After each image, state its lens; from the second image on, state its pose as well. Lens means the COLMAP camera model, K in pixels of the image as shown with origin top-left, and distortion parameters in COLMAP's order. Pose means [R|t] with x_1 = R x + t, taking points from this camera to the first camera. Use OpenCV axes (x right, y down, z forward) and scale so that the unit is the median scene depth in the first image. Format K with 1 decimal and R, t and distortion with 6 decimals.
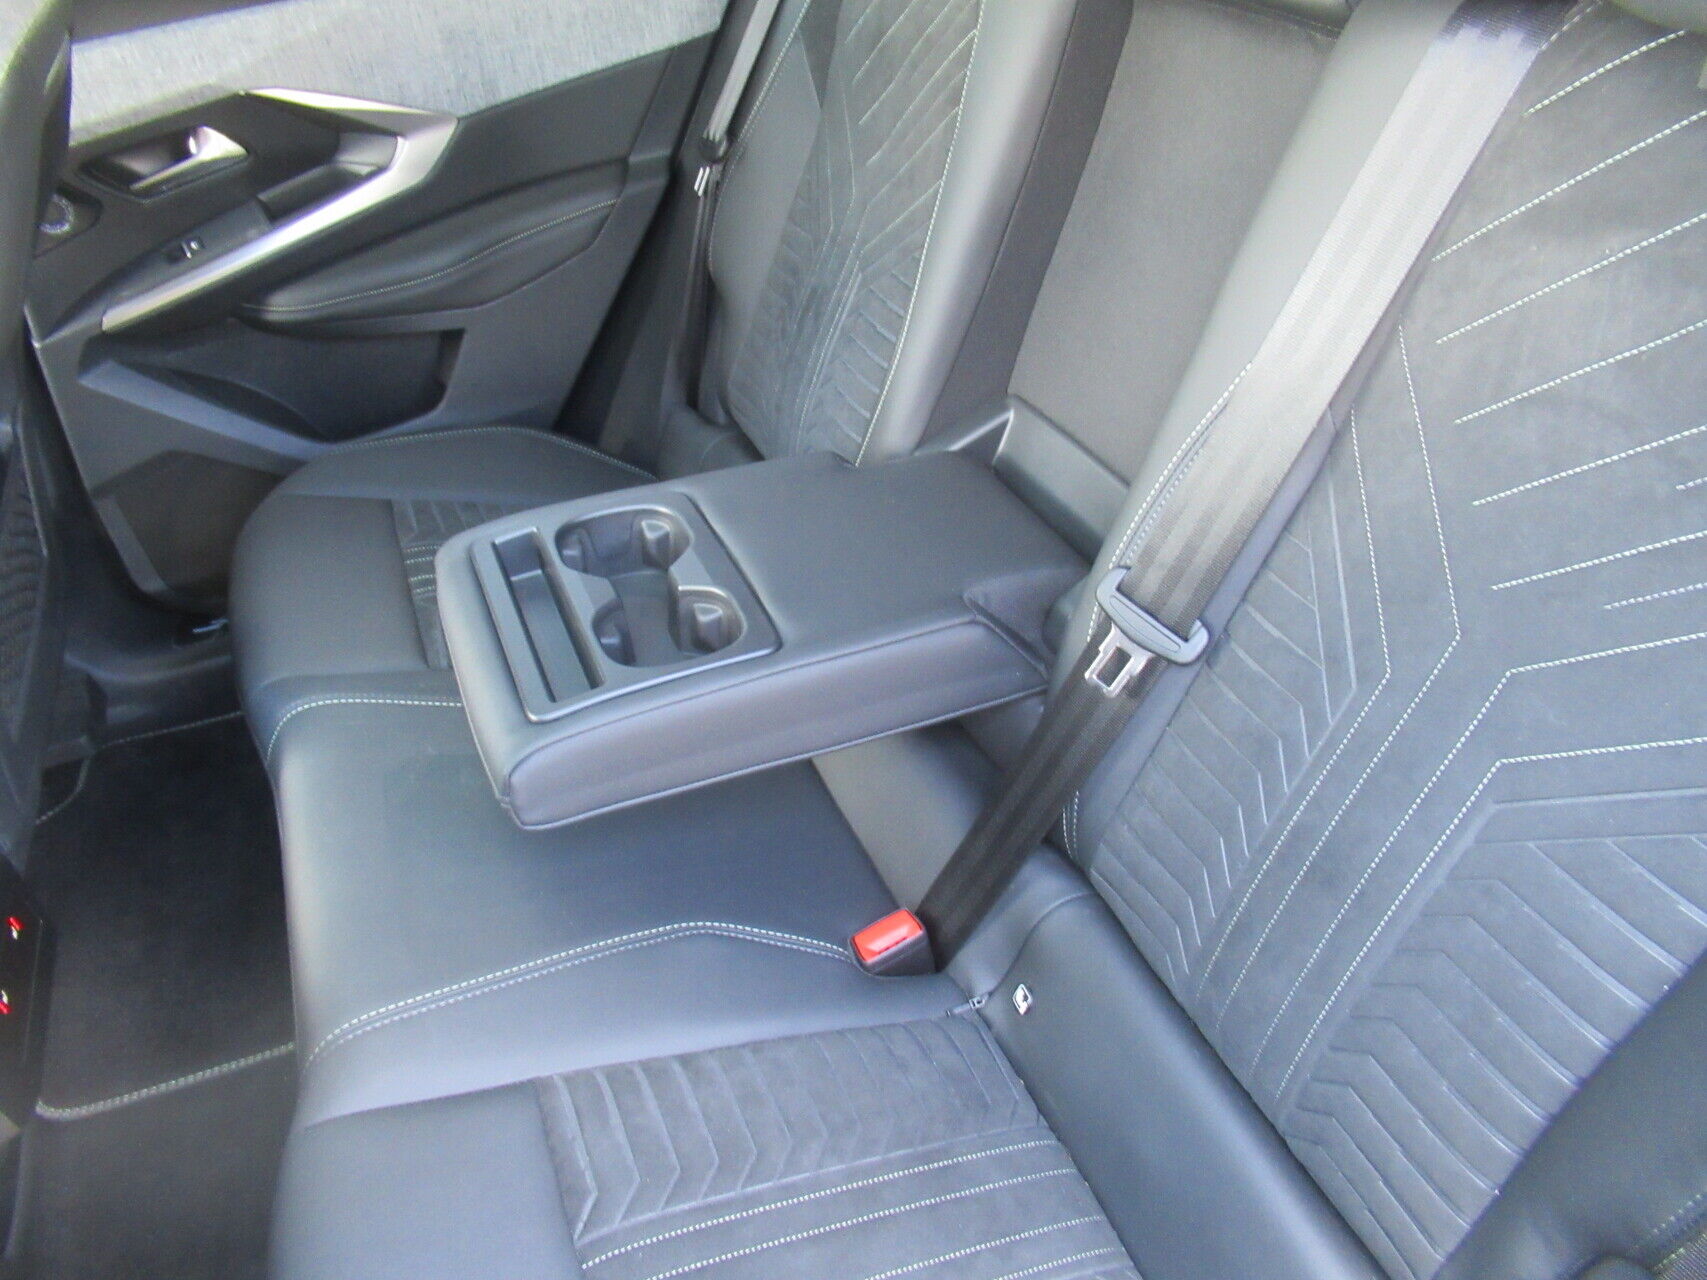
lens RADIAL K [[1297.2, 0, 853.5], [0, 1297.2, 640.0], [0, 0, 1]] dist [0.010413, 0.008964]
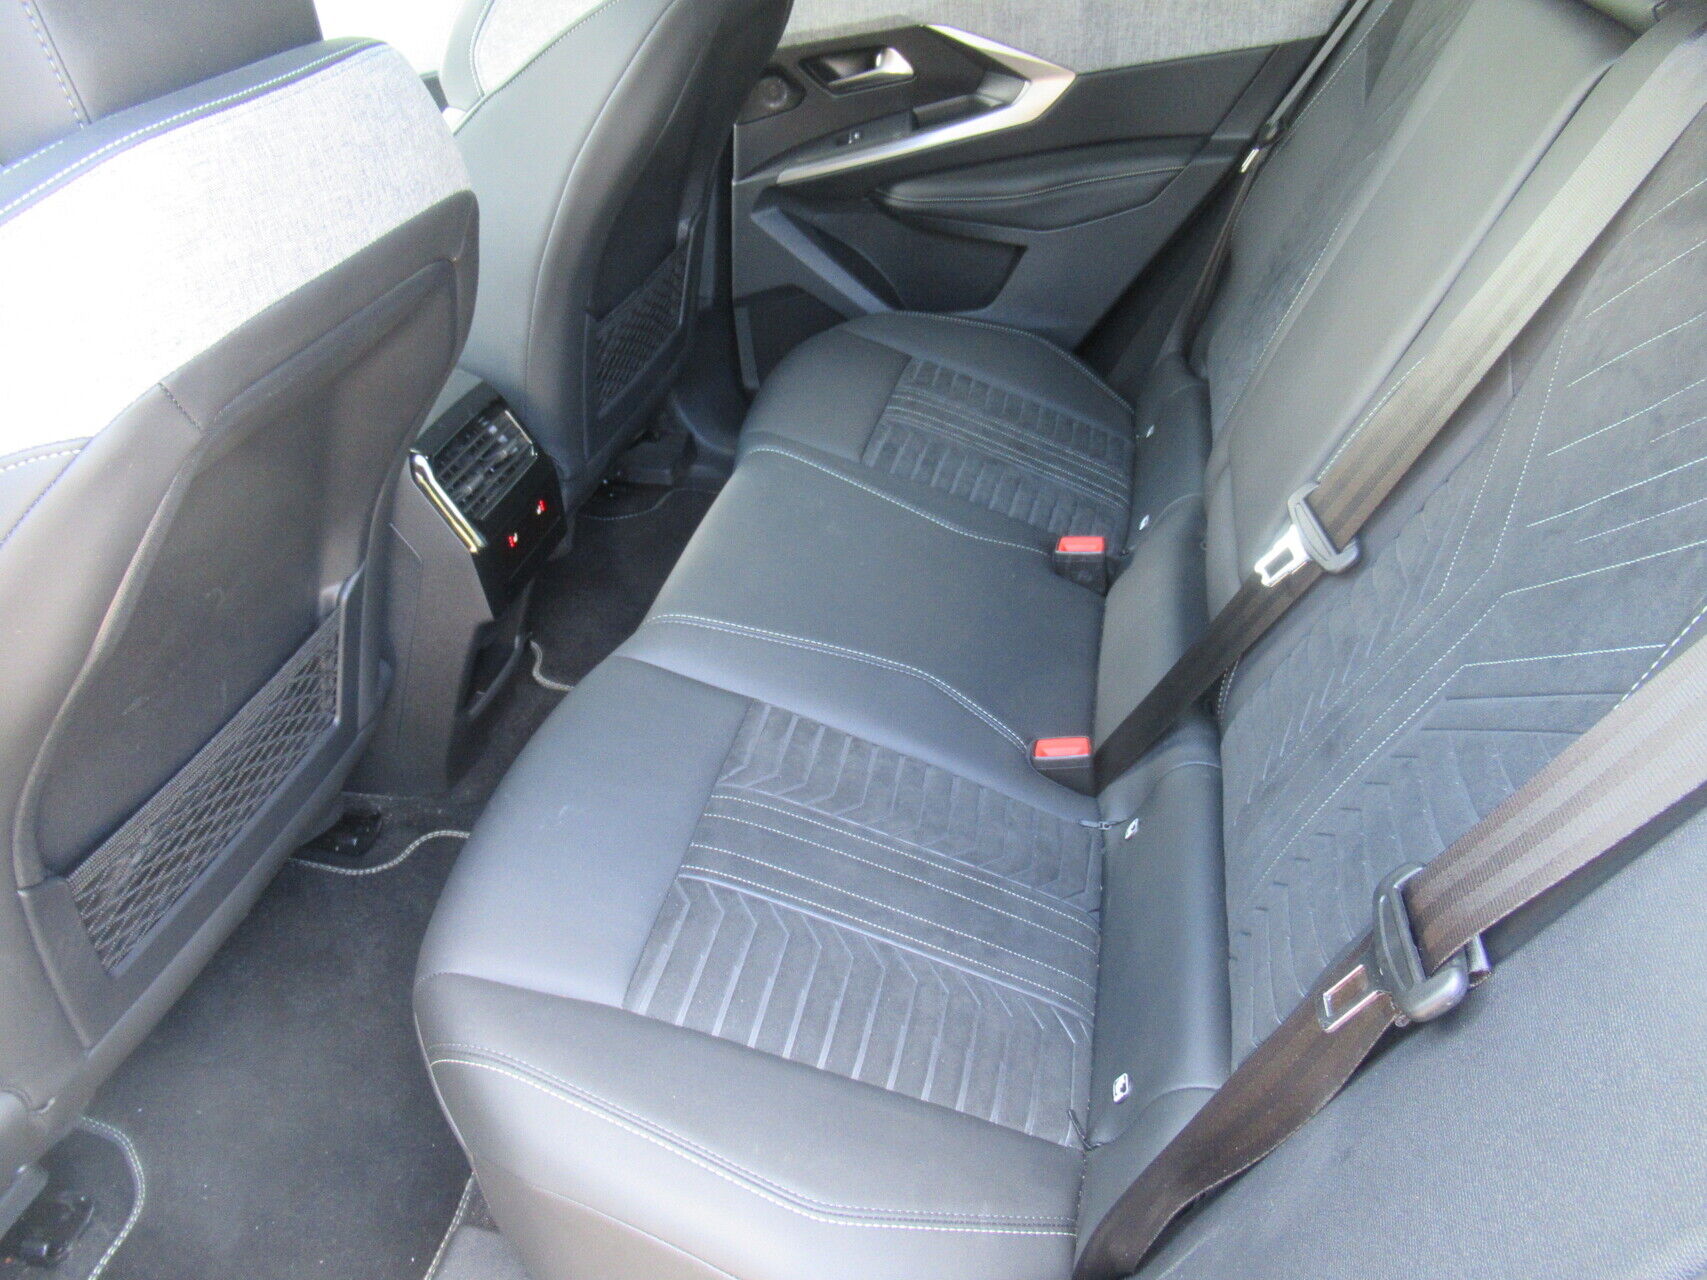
lens RADIAL K [[1297.2, 0, 853.5], [0, 1297.2, 640.0], [0, 0, 1]] dist [0.010413, 0.008964]
pose [[0.823643, 0.350106, -0.446136, 0.255662], [-0.360402, 0.930538, 0.064878, 0.087406], [0.437860, 0.107352, 0.892611, -0.117447]]
